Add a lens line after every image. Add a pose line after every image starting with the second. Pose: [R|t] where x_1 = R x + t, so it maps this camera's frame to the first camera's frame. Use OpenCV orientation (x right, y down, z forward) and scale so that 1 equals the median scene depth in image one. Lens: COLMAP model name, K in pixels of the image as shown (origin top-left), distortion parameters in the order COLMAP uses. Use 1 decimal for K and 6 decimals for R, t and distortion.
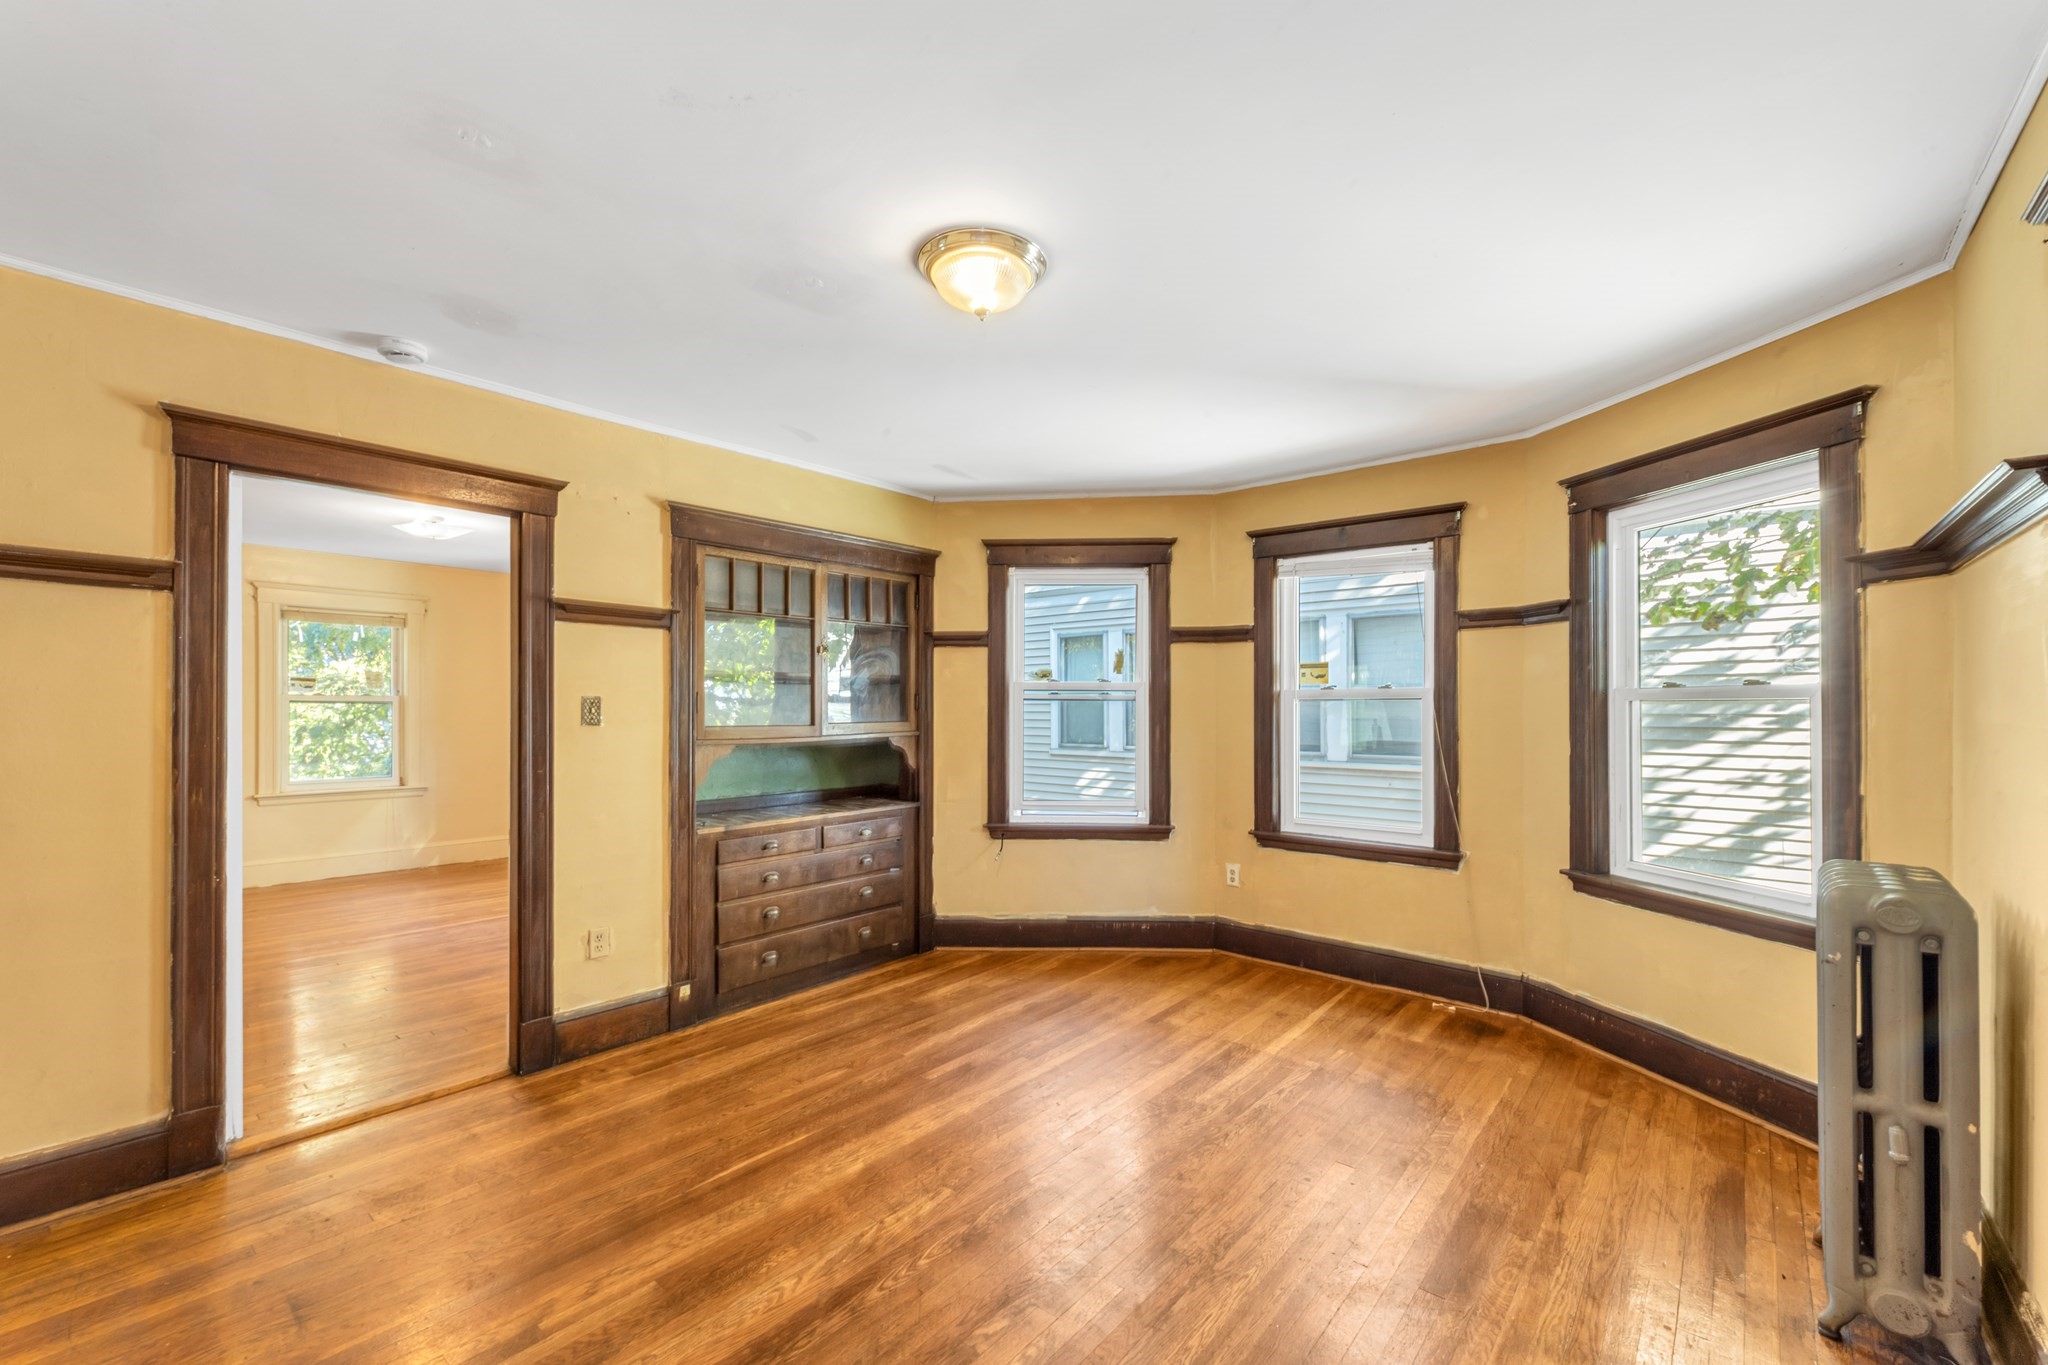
lens RADIAL K [[860.4, 0, 1024.0], [0, 860.4, 682.5], [0, 0, 1]] dist [-0.000856, 0.000031]
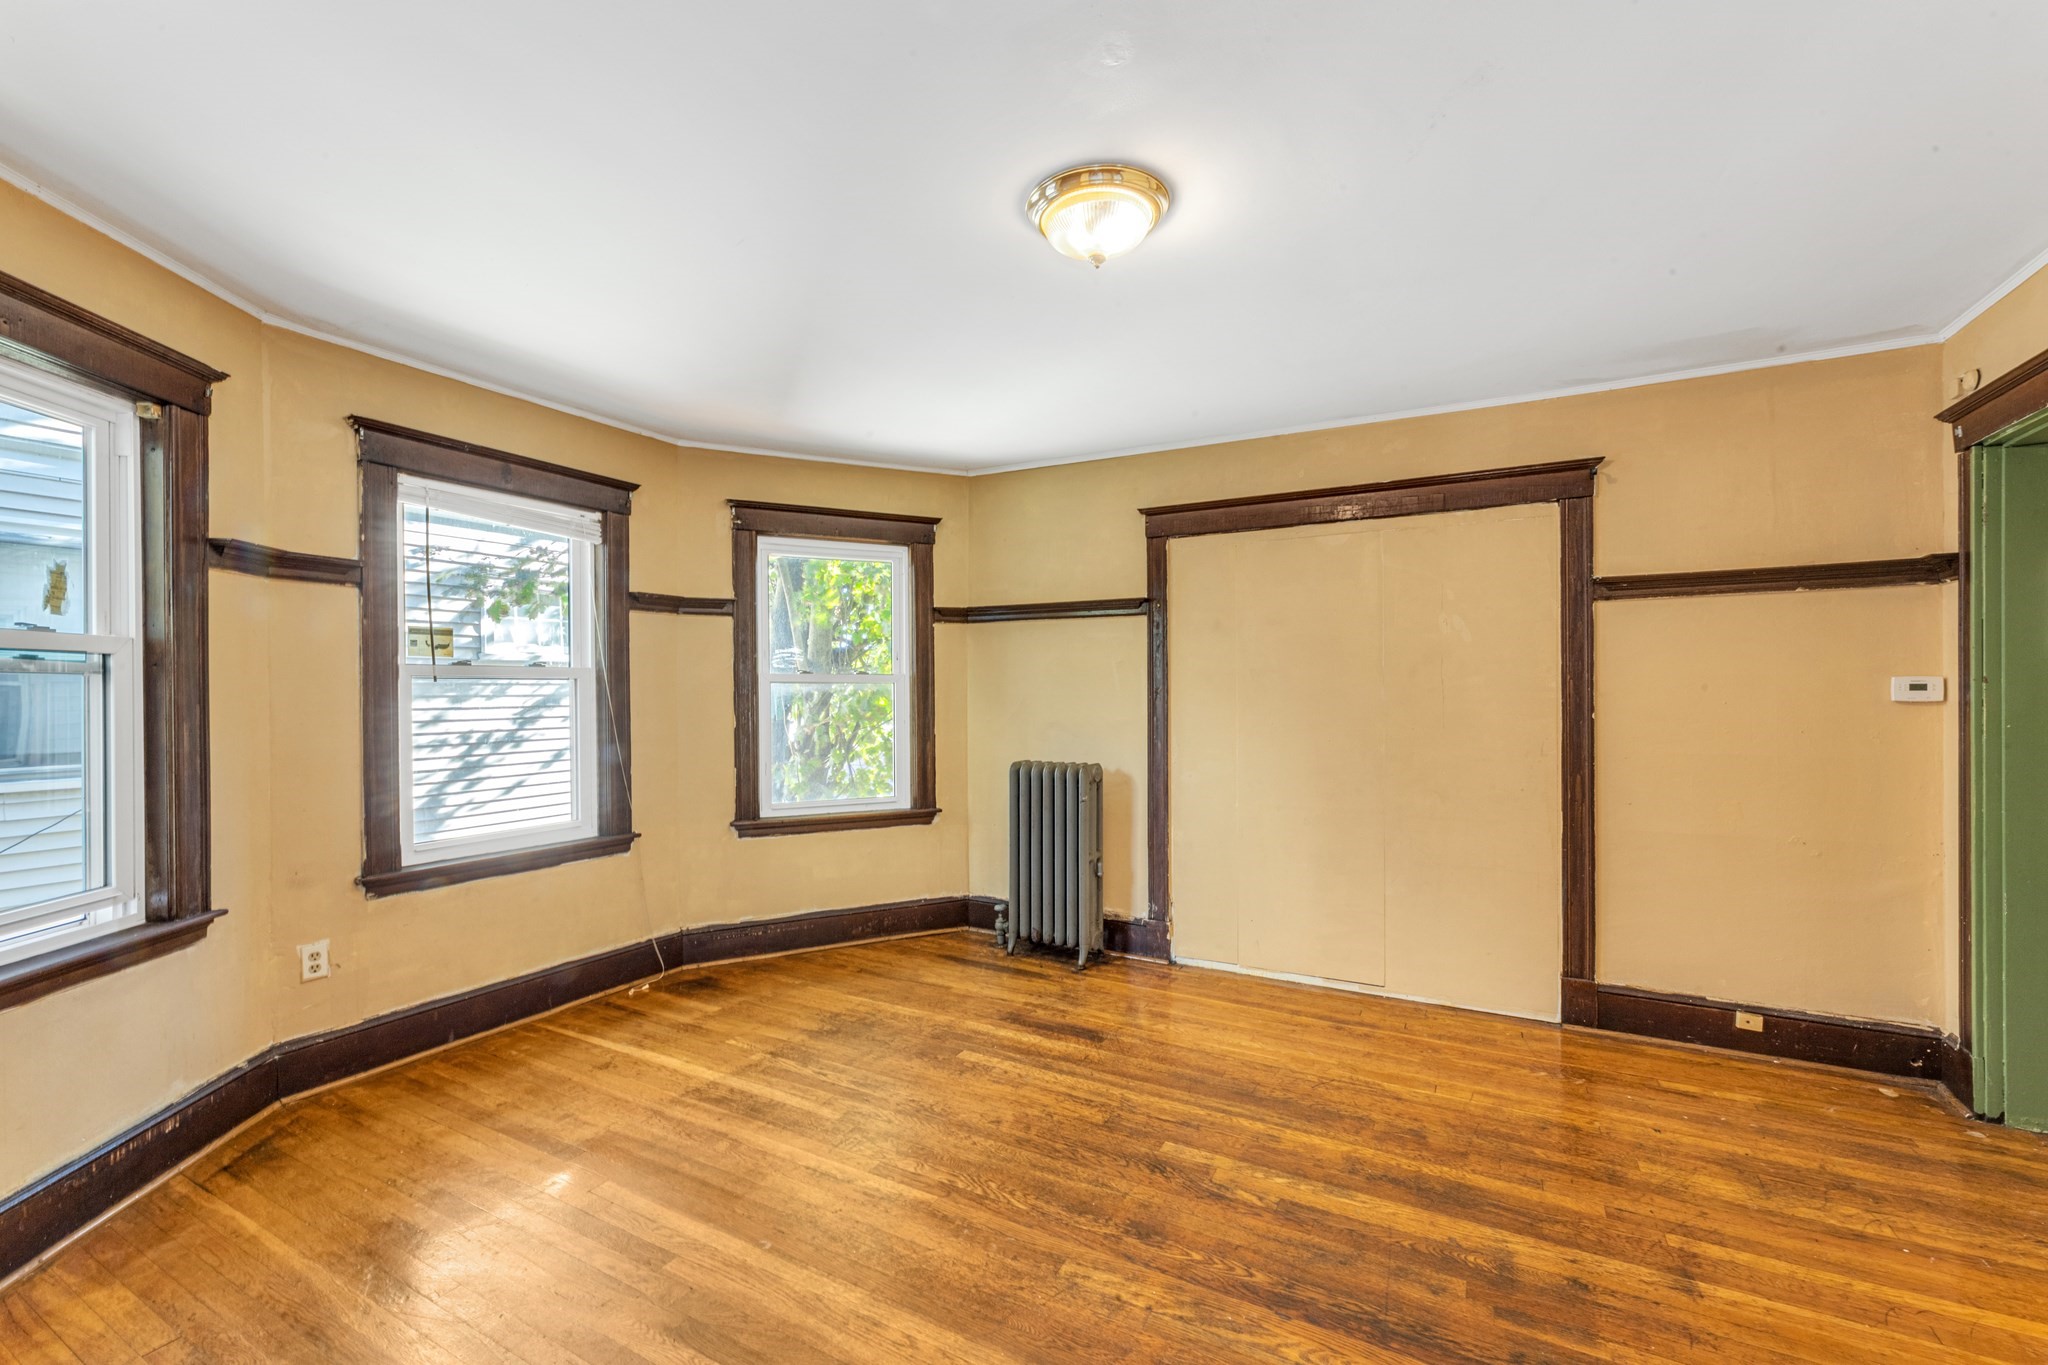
lens RADIAL K [[830.8, 0, 1037.7], [0, 830.8, 680.5], [0, 0, 1]] dist [0.015239, -0.000034]
pose [[-0.211396, 0.006633, 0.977378, -0.605392], [-0.030996, 0.999429, -0.013486, 0.020347], [-0.976909, -0.033146, -0.211070, 0.832452]]
